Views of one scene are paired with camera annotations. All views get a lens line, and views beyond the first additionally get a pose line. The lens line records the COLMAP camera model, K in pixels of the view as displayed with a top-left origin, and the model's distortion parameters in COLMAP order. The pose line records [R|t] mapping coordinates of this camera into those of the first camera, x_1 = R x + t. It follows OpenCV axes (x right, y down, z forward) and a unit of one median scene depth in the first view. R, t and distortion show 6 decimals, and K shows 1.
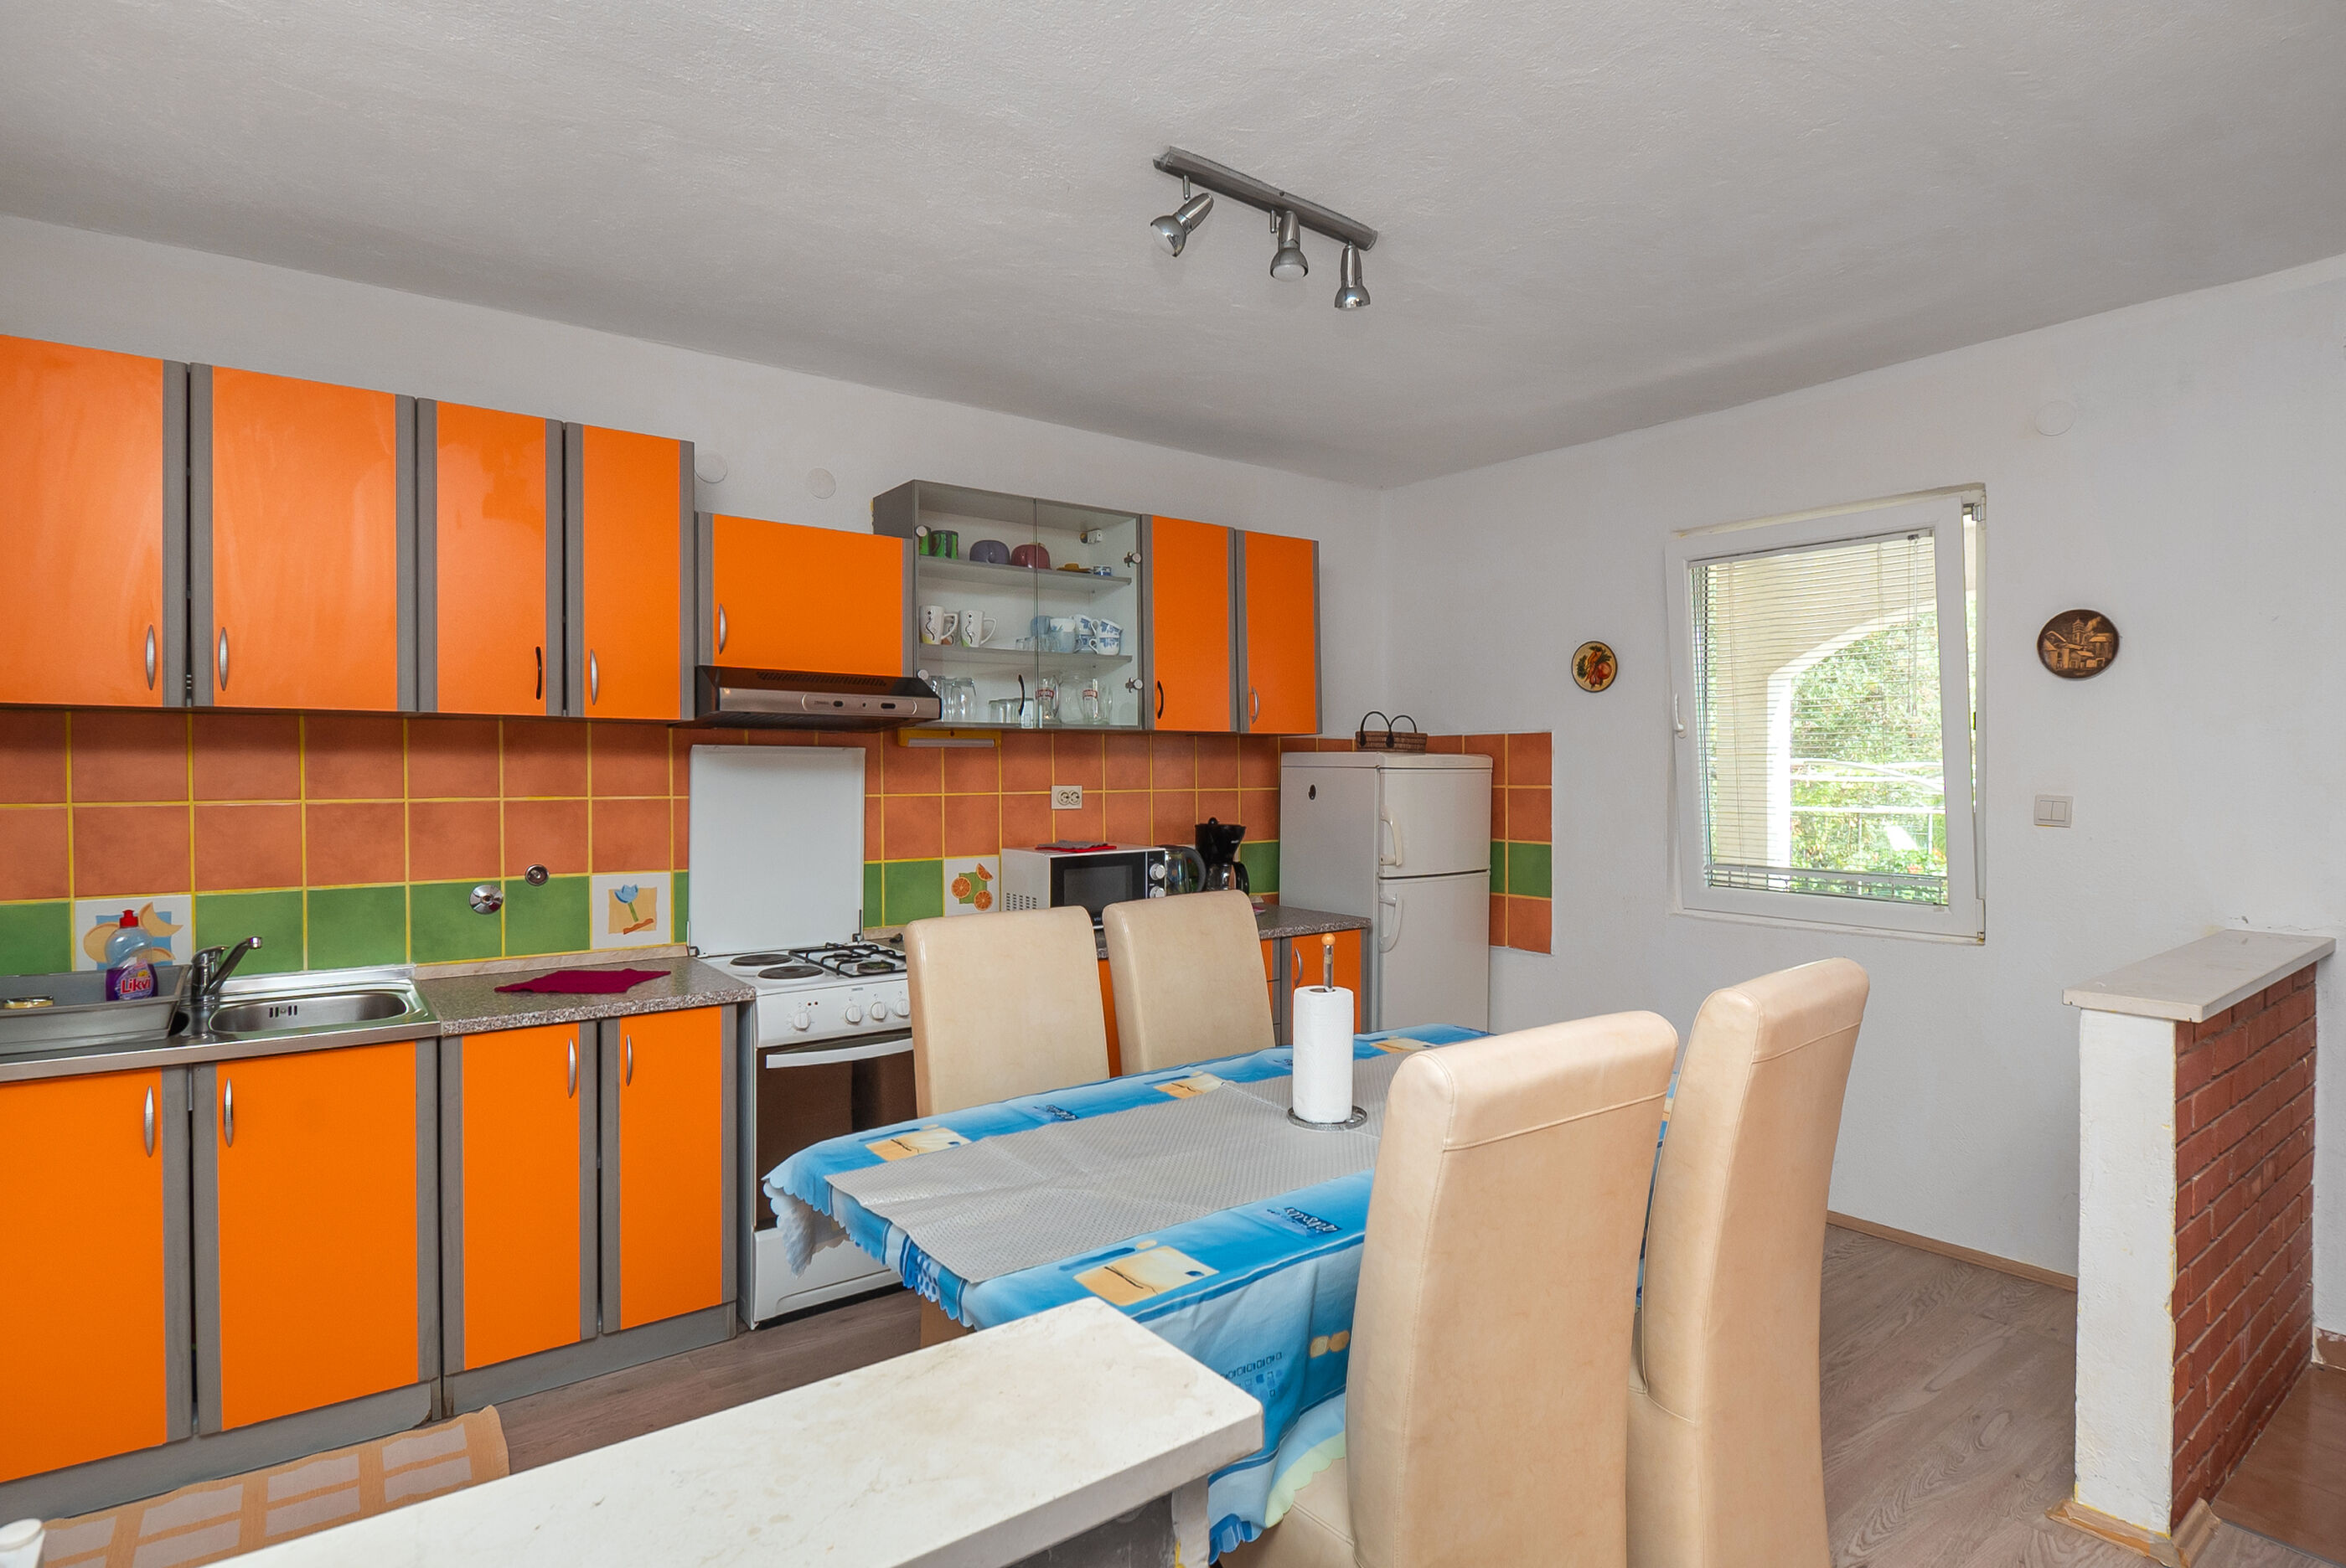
lens RADIAL K [[1144.3, 0, 1159.4], [0, 1144.3, 789.1], [0, 0, 1]] dist [-0.016923, -0.001321]
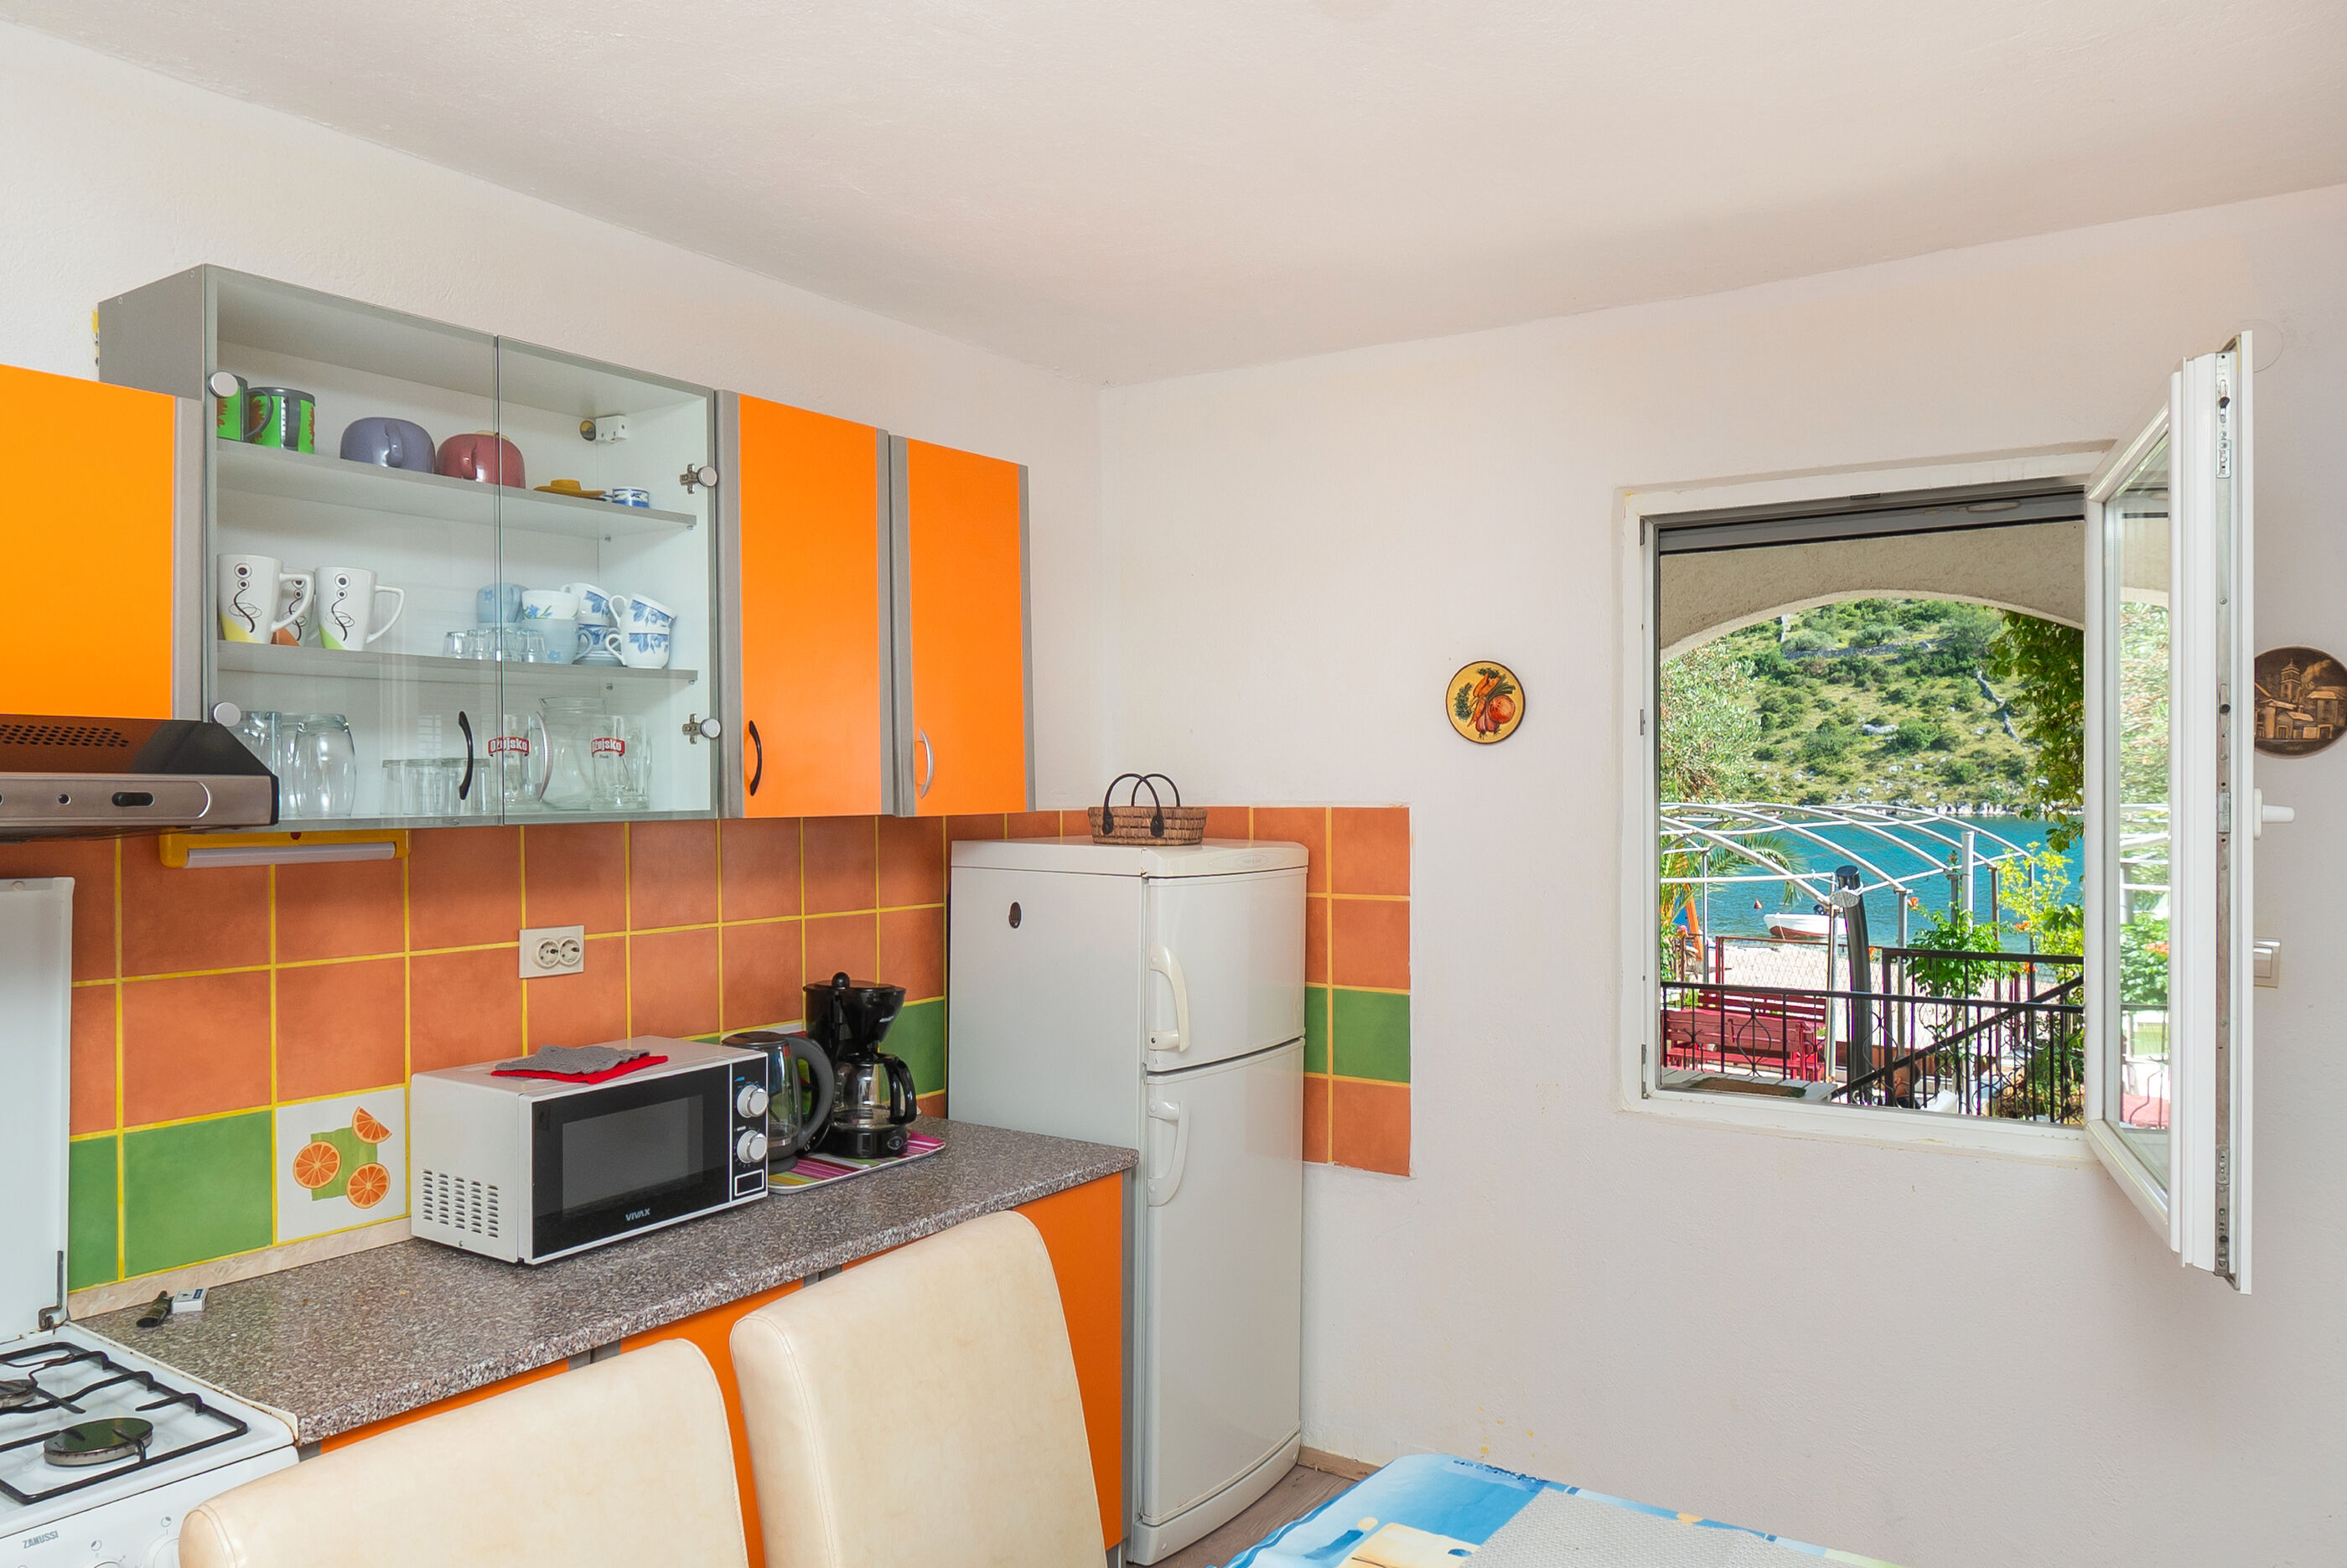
lens RADIAL K [[1612.5, 0, 1168.9], [0, 1612.5, 785.5], [0, 0, 1]] dist [-0.015936, 0.005542]
pose [[0.944015, -0.000382, 0.329904, -0.067944], [0.007084, 0.999792, -0.019115, -0.056774], [-0.329828, 0.020382, 0.943821, 0.297655]]
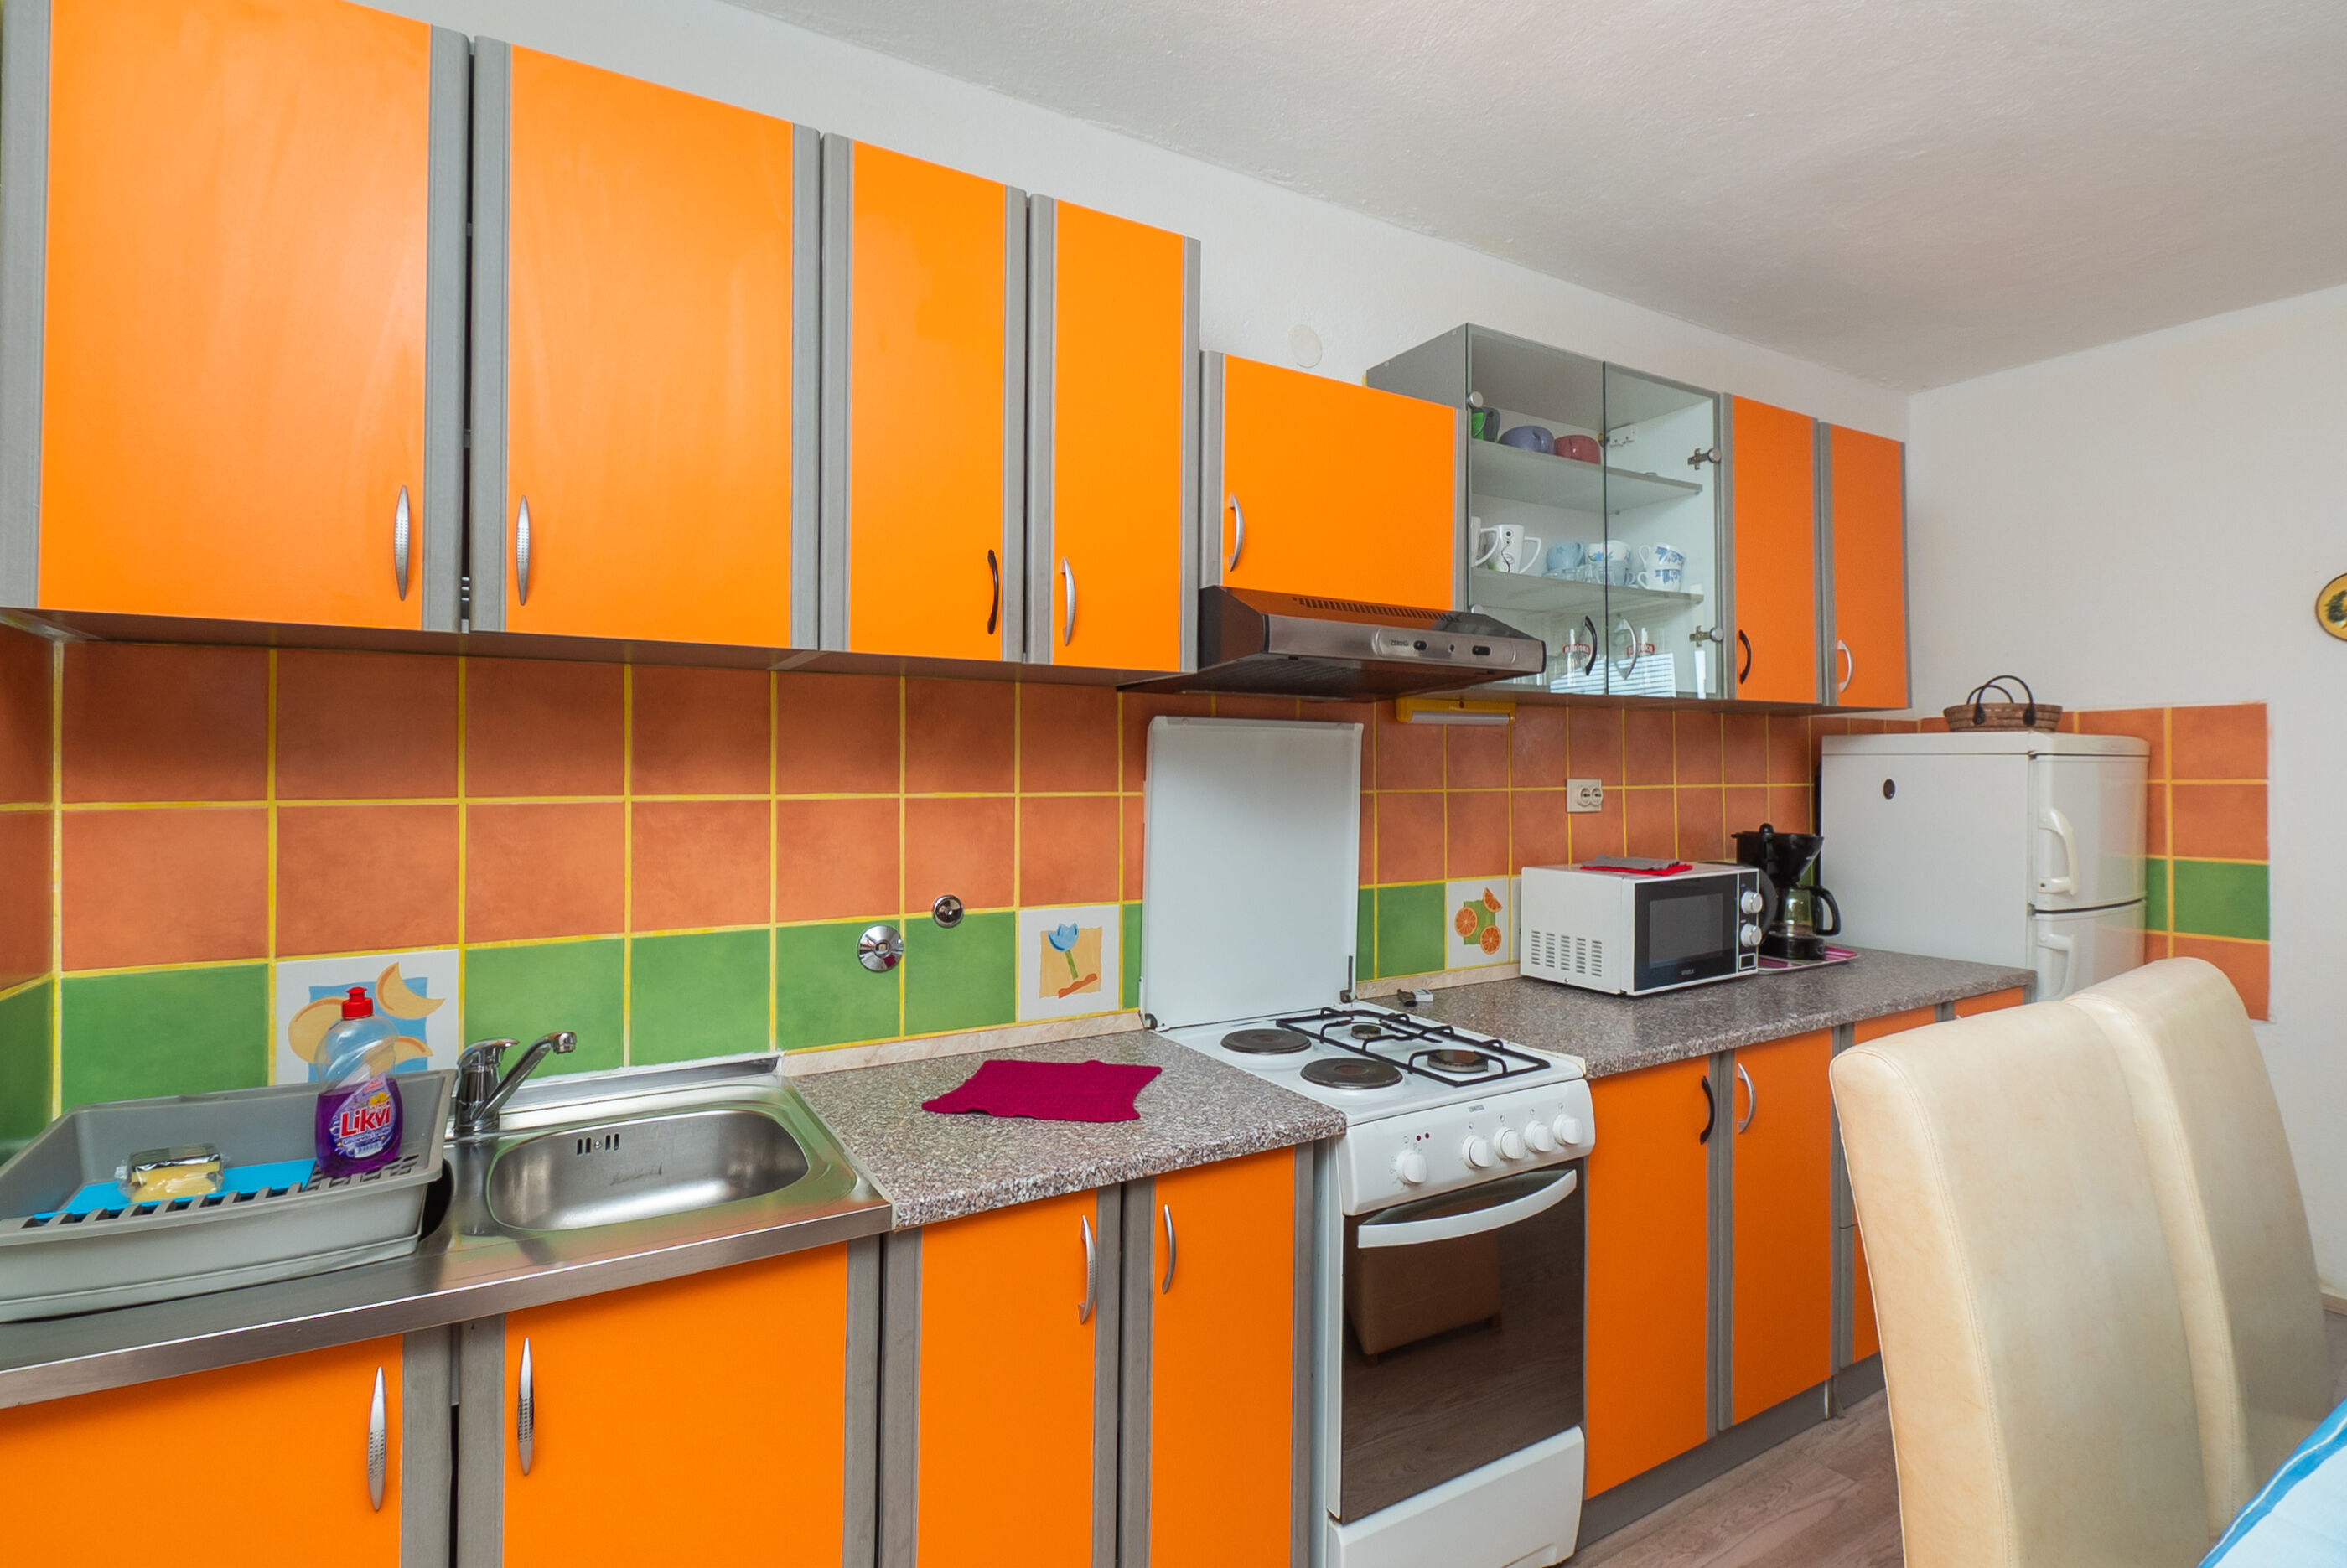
lens RADIAL K [[1078.0, 0, 1182.5], [0, 1078.0, 762.3], [0, 0, 1]] dist [0.003377, -0.006236]
pose [[0.993961, -0.002464, -0.109708, -0.298652], [-0.000506, 0.999634, -0.027042, 0.005377], [0.109734, 0.026934, 0.993596, 0.340450]]
